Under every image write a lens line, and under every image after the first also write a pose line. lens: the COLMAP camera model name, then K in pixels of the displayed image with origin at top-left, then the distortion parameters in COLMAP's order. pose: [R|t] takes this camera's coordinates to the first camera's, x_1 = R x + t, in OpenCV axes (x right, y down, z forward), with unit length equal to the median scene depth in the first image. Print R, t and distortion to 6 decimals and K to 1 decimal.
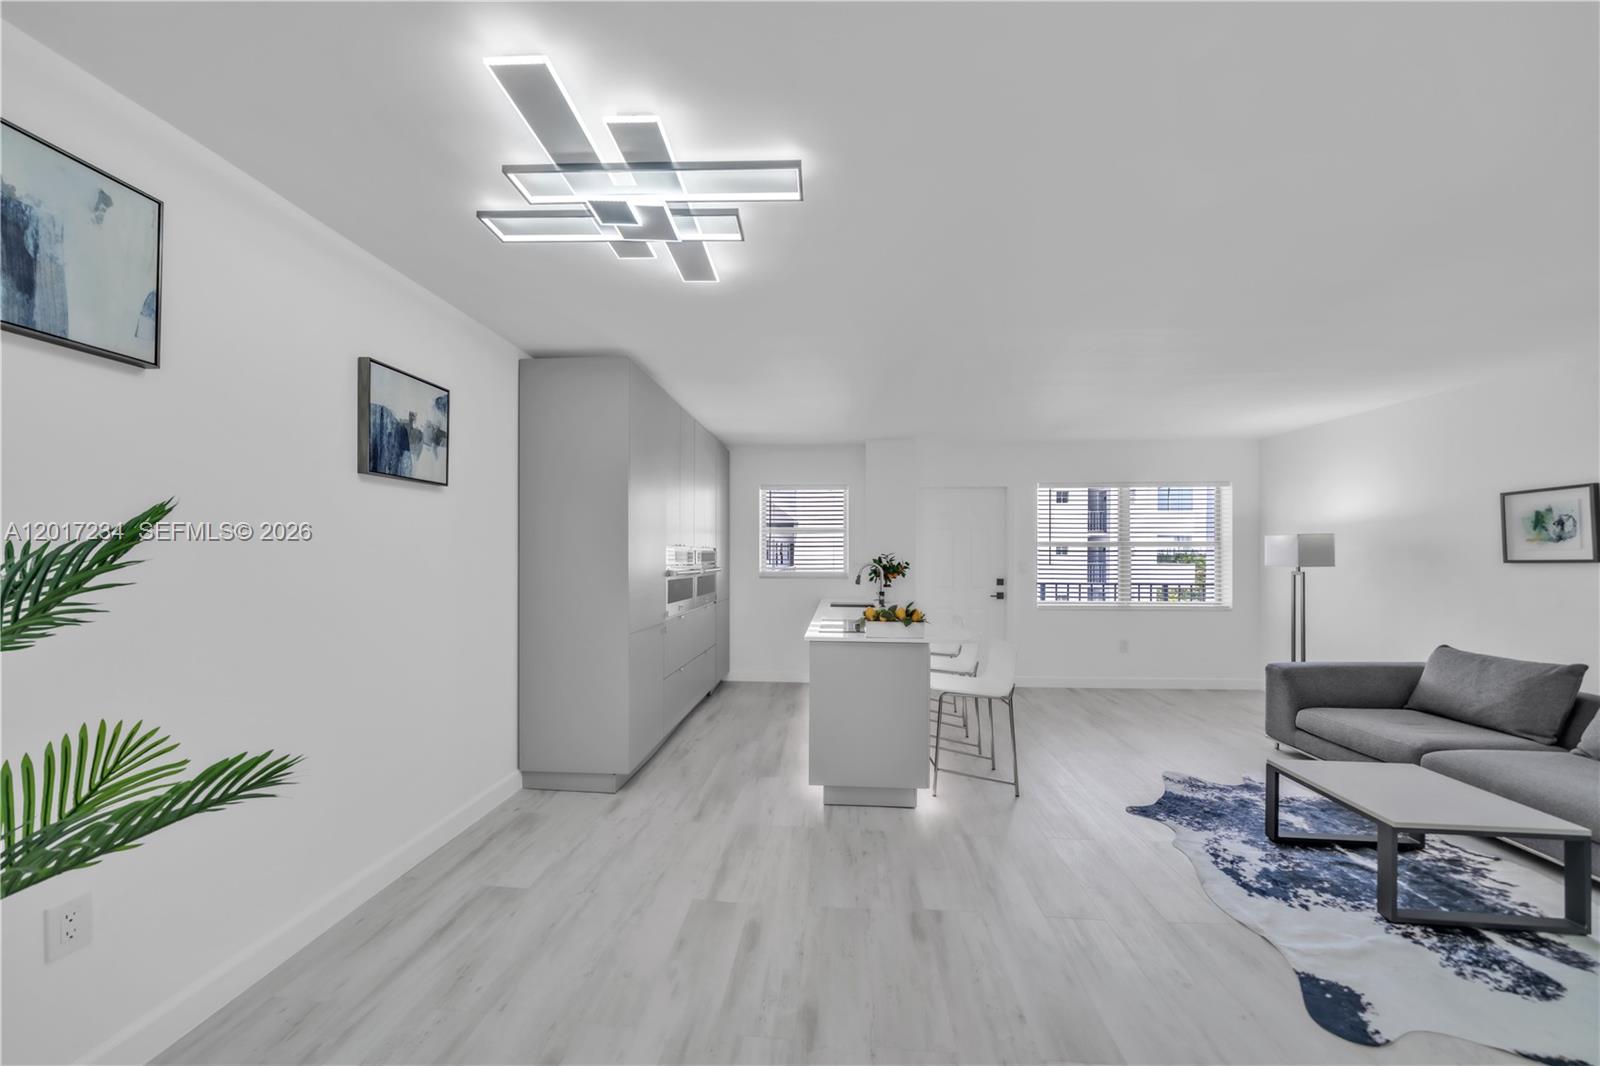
lens RADIAL K [[560.0, 0, 800.1], [0, 560.0, 559.9], [0, 0, 1]] dist [-0.004759, 0.000819]
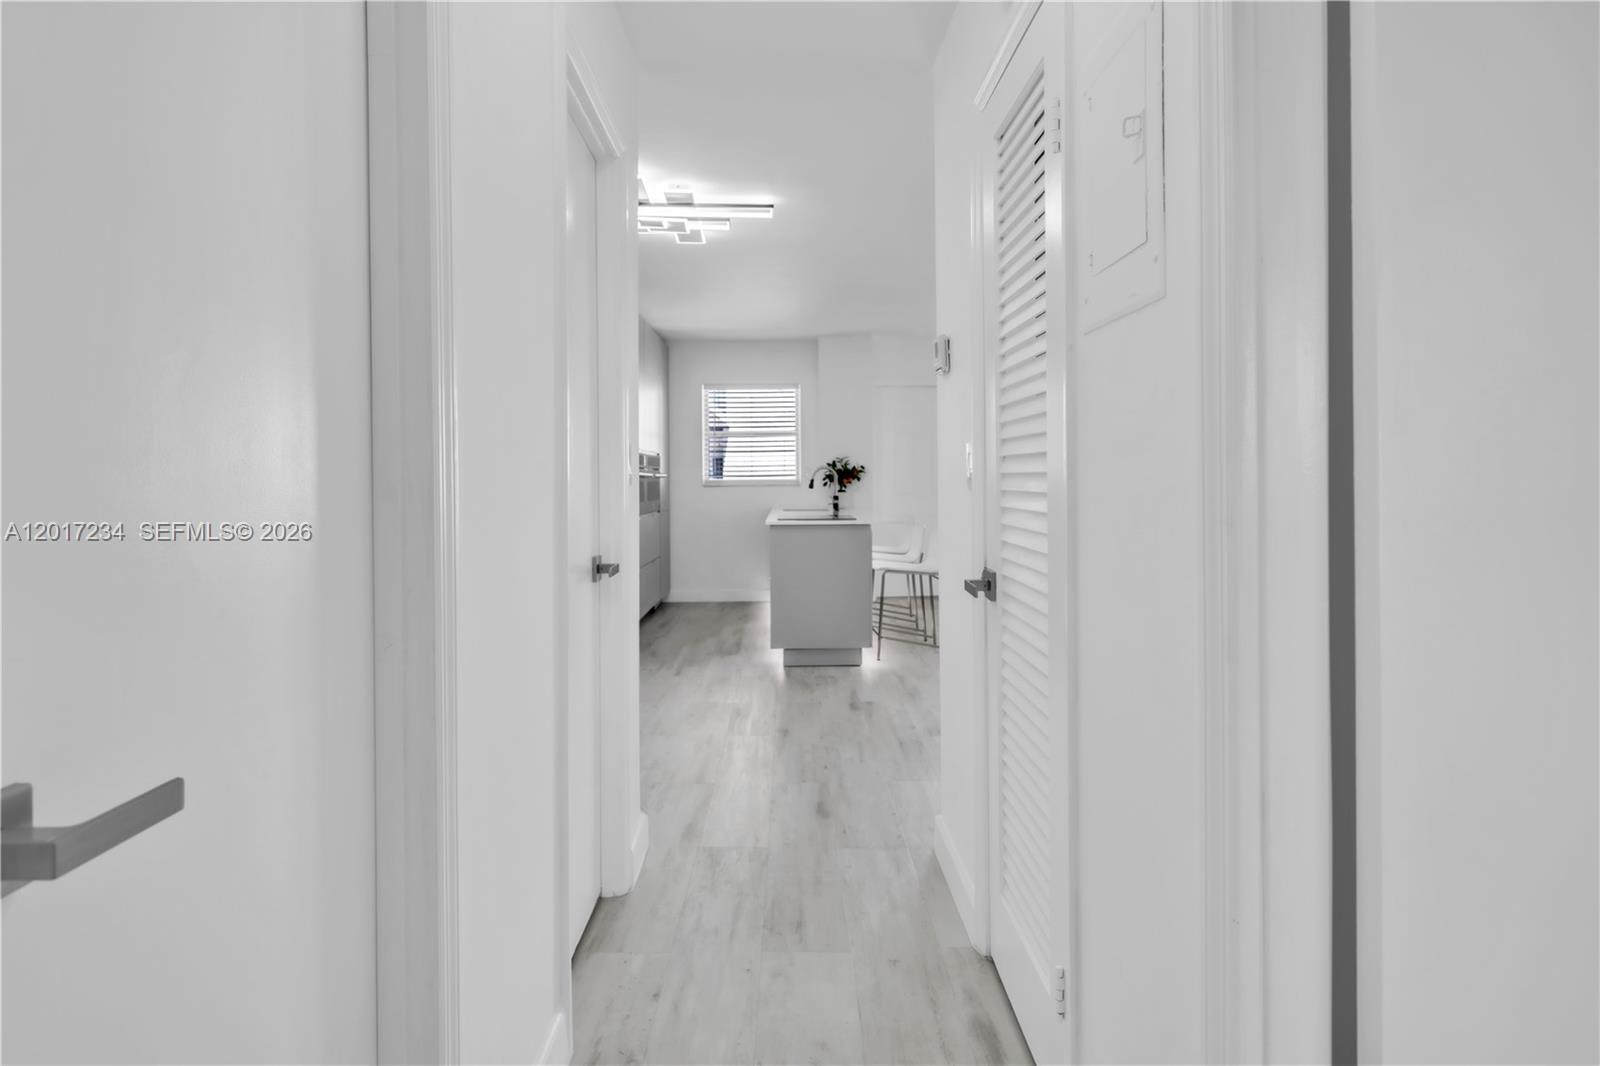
lens RADIAL K [[879.0, 0, 810.5], [0, 879.0, 491.0], [0, 0, 1]] dist [-0.004441, -0.000423]
pose [[0.994748, -0.010057, 0.101857, -0.082219], [0.009118, 0.999912, 0.009680, 0.051371], [-0.101945, -0.008700, 0.994752, -0.796487]]
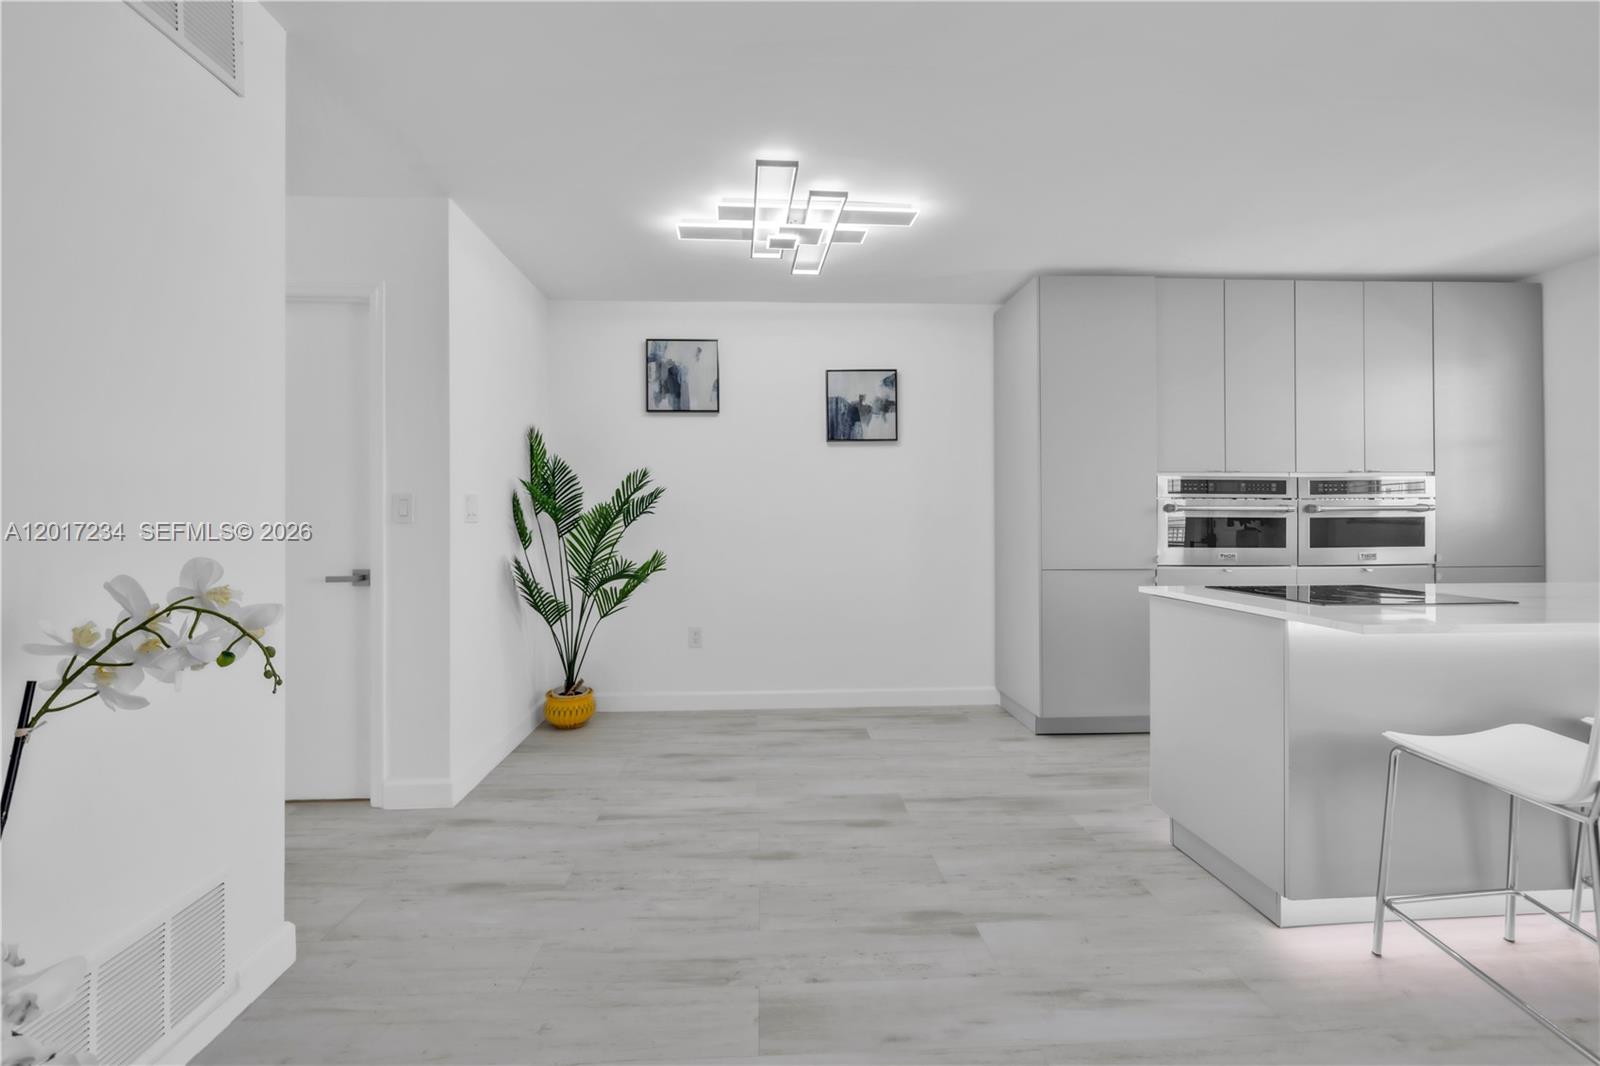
lens RADIAL K [[667.7, 0, 790.4], [0, 667.7, 522.0], [0, 0, 1]] dist [-0.005773, 0.002711]
pose [[0.121011, -0.006324, -0.992631, 0.746666], [-0.001527, 0.999977, -0.006558, 0.060174], [0.992650, 0.002310, 0.120999, 0.439222]]
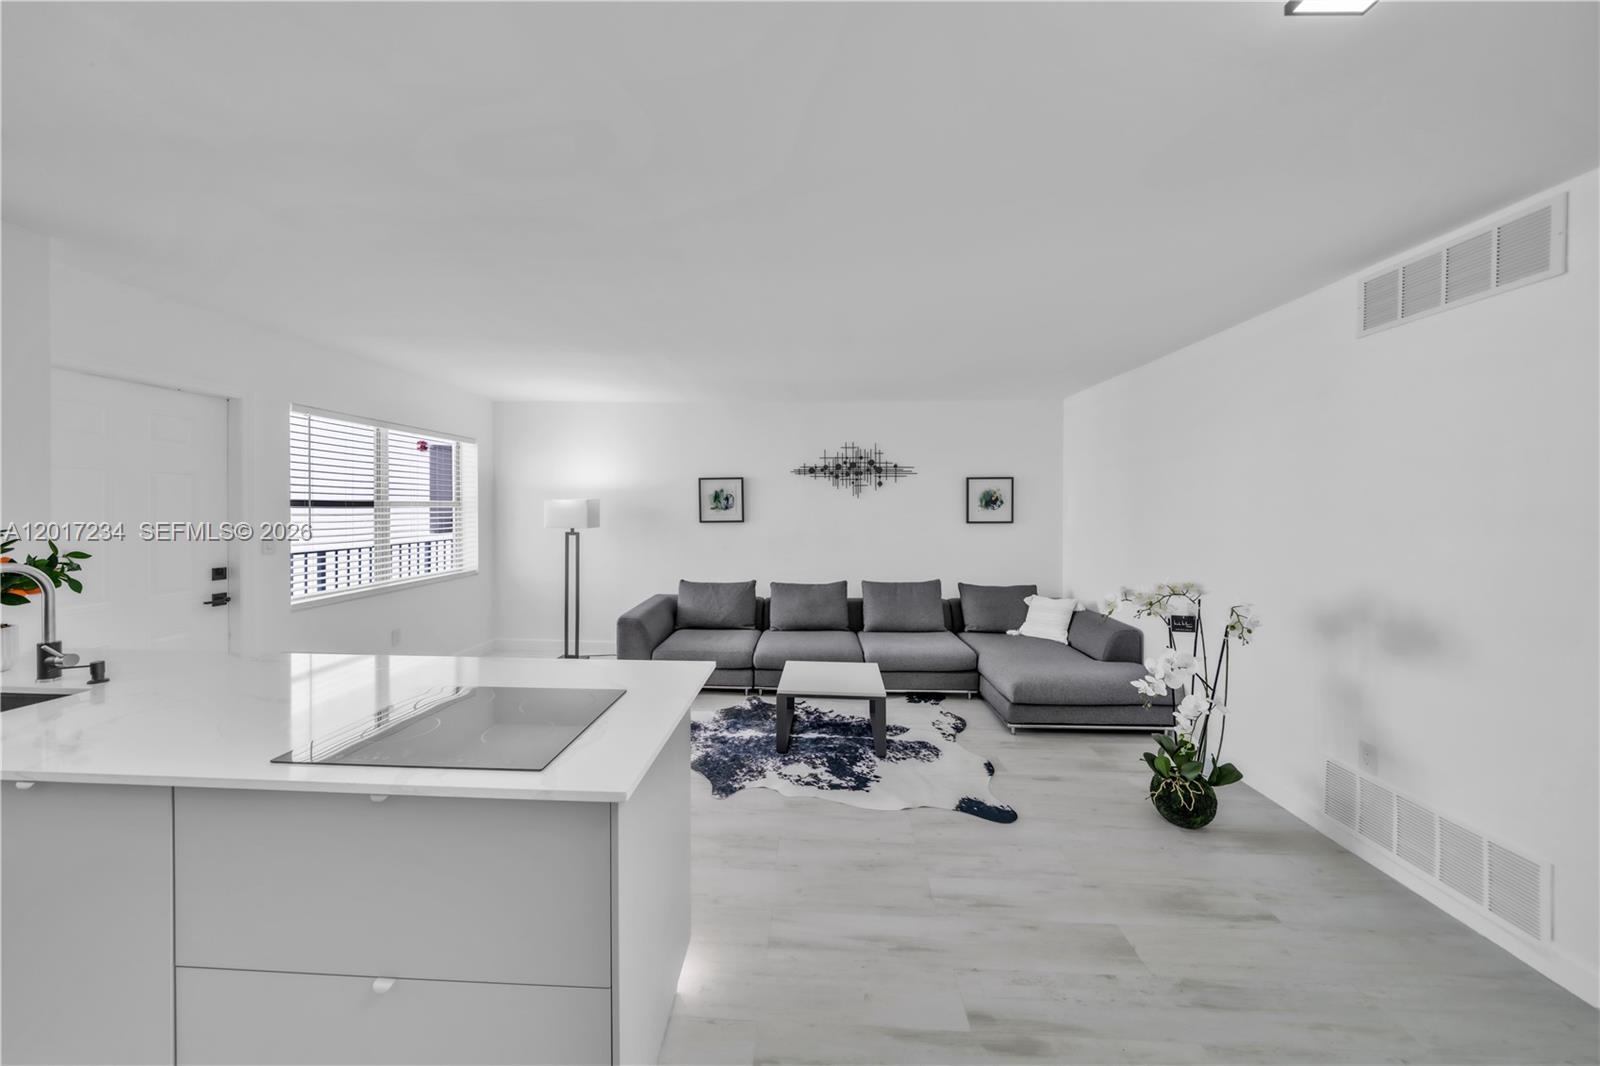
lens RADIAL K [[560.0, 0, 793.1], [0, 560.0, 512.6], [0, 0, 1]] dist [-0.004759, 0.000819]
pose [[-0.023813, -0.012266, 0.999641, -0.342833], [0.002205, 0.999922, 0.012322, -0.044930], [-0.999714, 0.002498, -0.023784, 0.854943]]
